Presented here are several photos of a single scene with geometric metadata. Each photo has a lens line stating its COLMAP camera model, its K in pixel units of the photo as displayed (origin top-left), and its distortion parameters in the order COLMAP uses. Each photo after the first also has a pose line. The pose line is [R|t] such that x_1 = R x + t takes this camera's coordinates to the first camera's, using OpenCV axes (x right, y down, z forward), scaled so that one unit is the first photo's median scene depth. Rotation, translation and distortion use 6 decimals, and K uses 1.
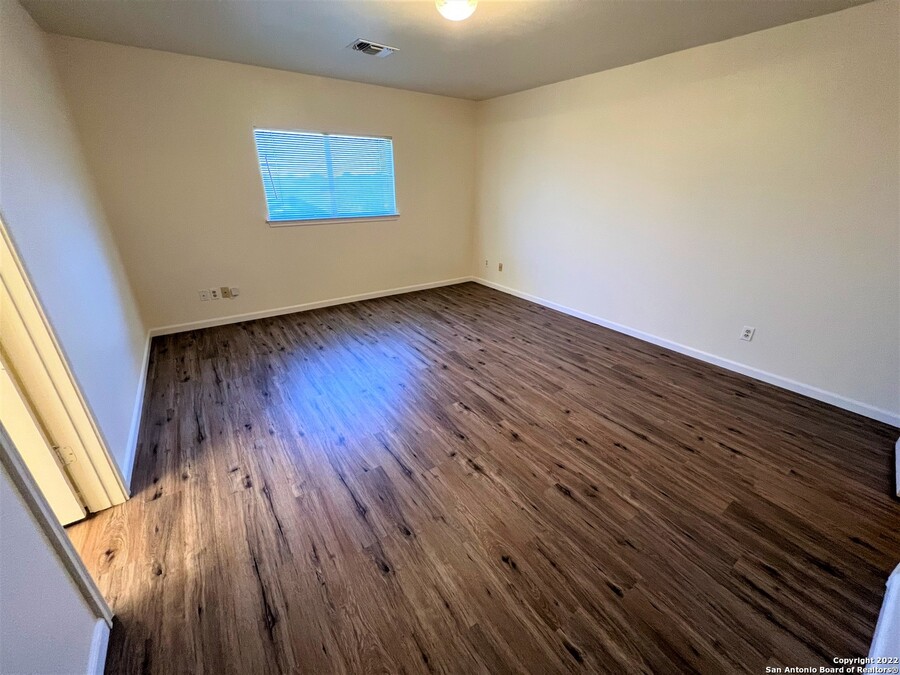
lens RADIAL K [[358.6, 0, 453.1], [0, 358.6, 337.3], [0, 0, 1]] dist [0.000652, 0.000294]
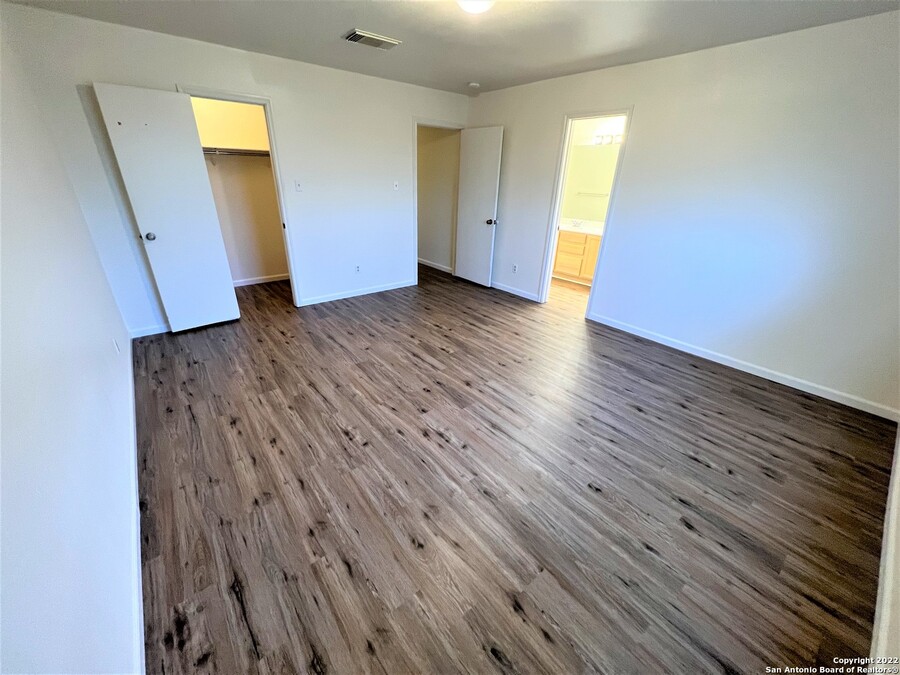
lens RADIAL K [[358.6, 0, 449.2], [0, 358.6, 337.3], [0, 0, 1]] dist [0.000652, 0.000294]
pose [[-0.997363, -0.008948, -0.072015, 0.091726], [-0.059370, 0.671278, 0.738824, -0.668791], [0.041731, 0.741151, -0.670040, 1.527956]]
